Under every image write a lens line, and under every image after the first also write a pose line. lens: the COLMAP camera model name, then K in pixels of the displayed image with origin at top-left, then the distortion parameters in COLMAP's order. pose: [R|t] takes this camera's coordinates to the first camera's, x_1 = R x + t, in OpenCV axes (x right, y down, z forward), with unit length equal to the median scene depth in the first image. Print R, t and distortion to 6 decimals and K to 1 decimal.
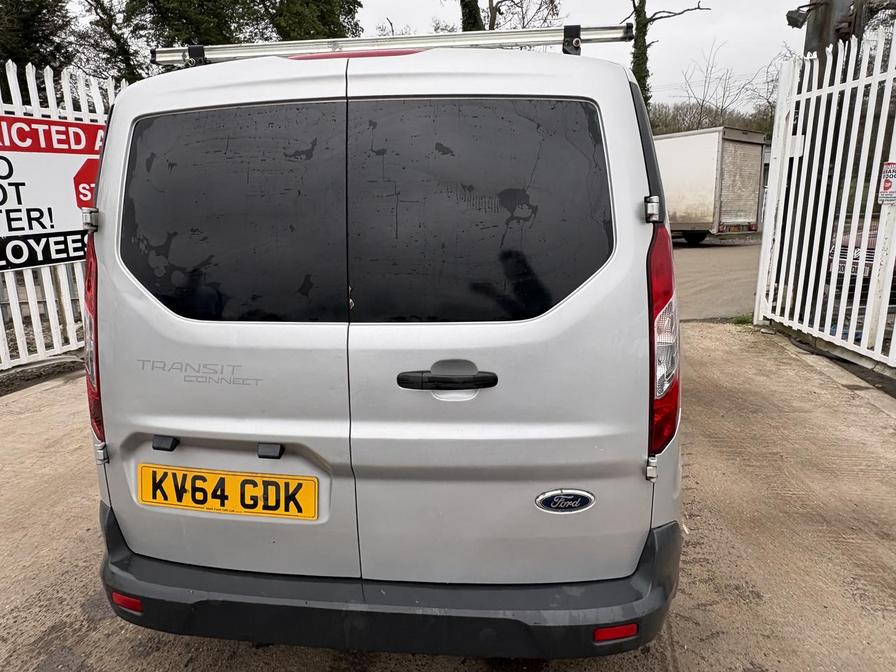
lens RADIAL K [[594.2, 0, 448.3], [0, 594.2, 334.4], [0, 0, 1]] dist [-0.000664, -0.001875]
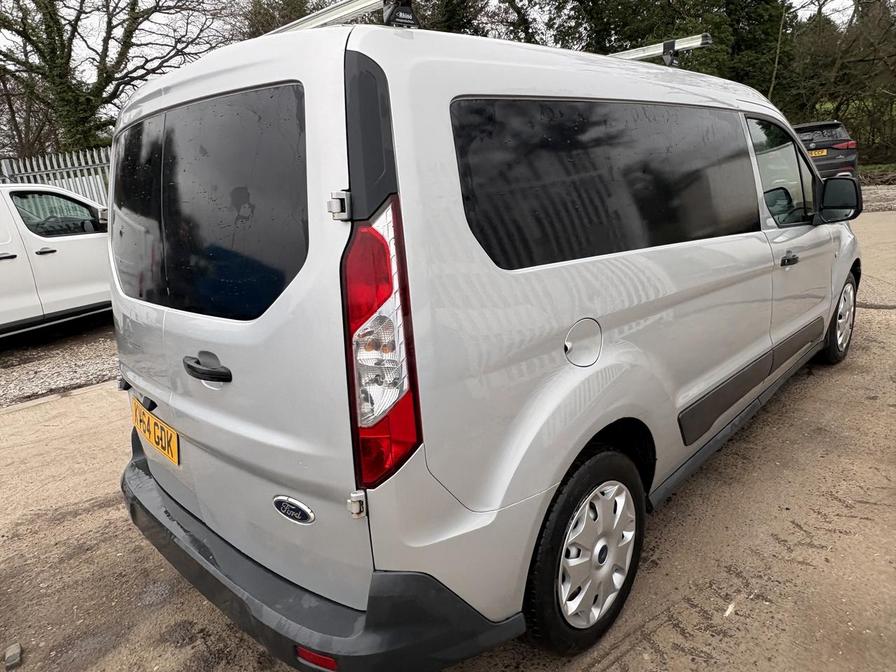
lens RADIAL K [[594.2, 0, 451.5], [0, 594.2, 334.8], [0, 0, 1]] dist [-0.000664, -0.001875]
pose [[0.798779, 0.112763, -0.590963, 0.902839], [-0.065567, 0.992743, 0.100804, -0.112578], [0.598041, -0.041772, 0.800376, 0.371917]]
